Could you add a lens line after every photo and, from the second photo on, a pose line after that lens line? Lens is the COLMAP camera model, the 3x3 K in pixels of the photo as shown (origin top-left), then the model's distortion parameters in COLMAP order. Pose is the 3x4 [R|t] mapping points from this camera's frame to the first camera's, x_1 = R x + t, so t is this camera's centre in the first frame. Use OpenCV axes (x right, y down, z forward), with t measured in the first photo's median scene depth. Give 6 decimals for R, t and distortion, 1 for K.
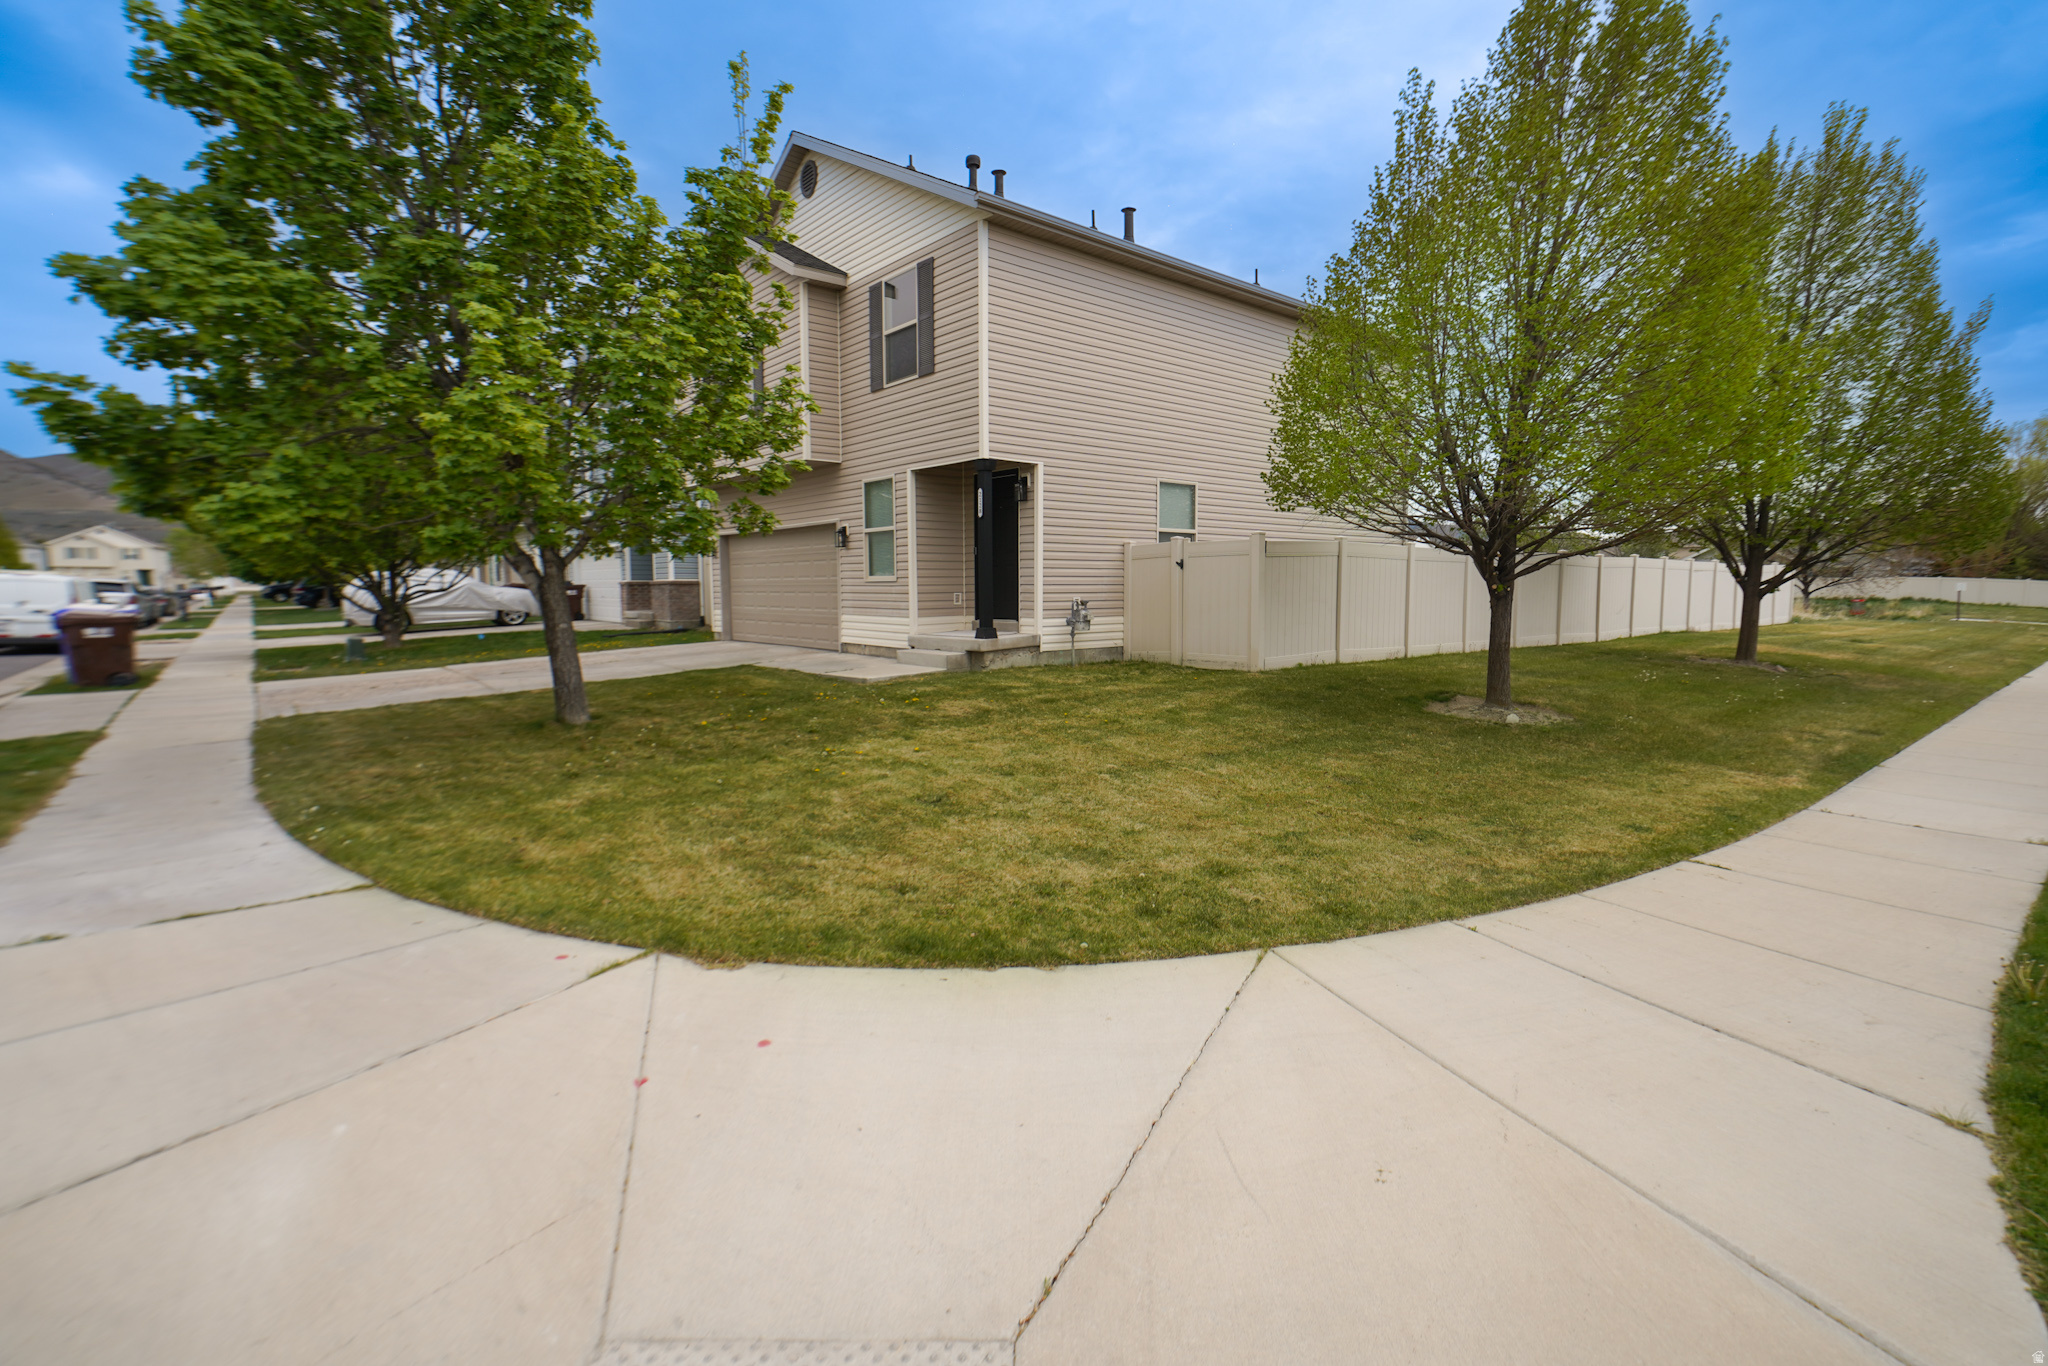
lens RADIAL K [[983.4, 0, 1026.4], [0, 983.4, 677.0], [0, 0, 1]] dist [-0.001536, -0.000738]
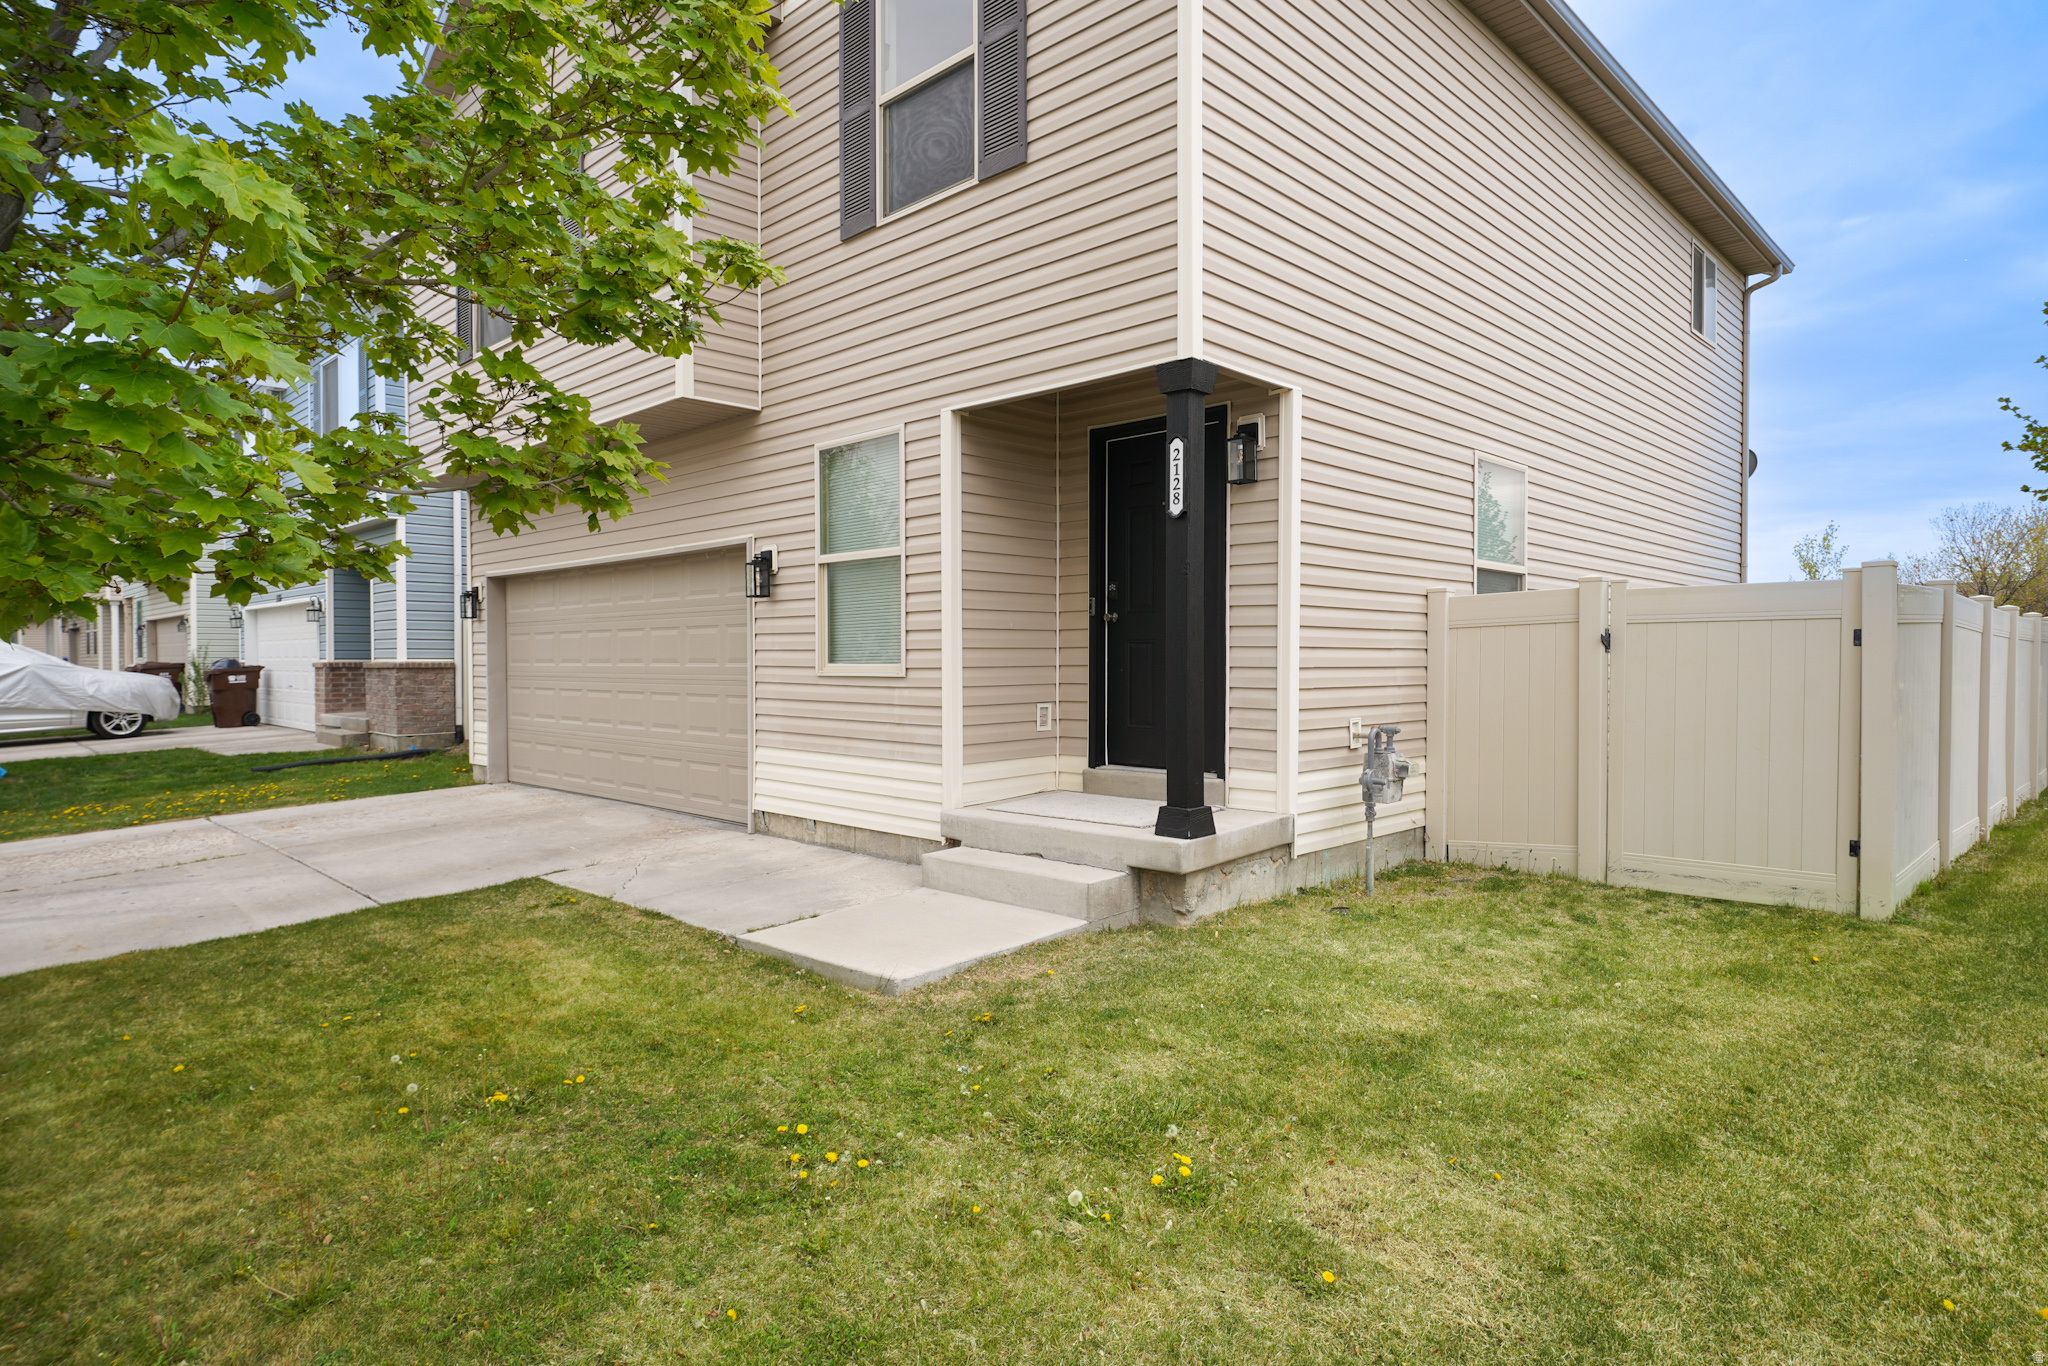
lens RADIAL K [[1162.4, 0, 1020.4], [0, 1162.4, 679.8], [0, 0, 1]] dist [-0.005195, -0.001363]
pose [[0.994270, 0.000325, 0.106902, -0.134763], [0.007538, 0.997293, -0.073143, -0.059133], [-0.106636, 0.073530, 0.991576, 0.499086]]
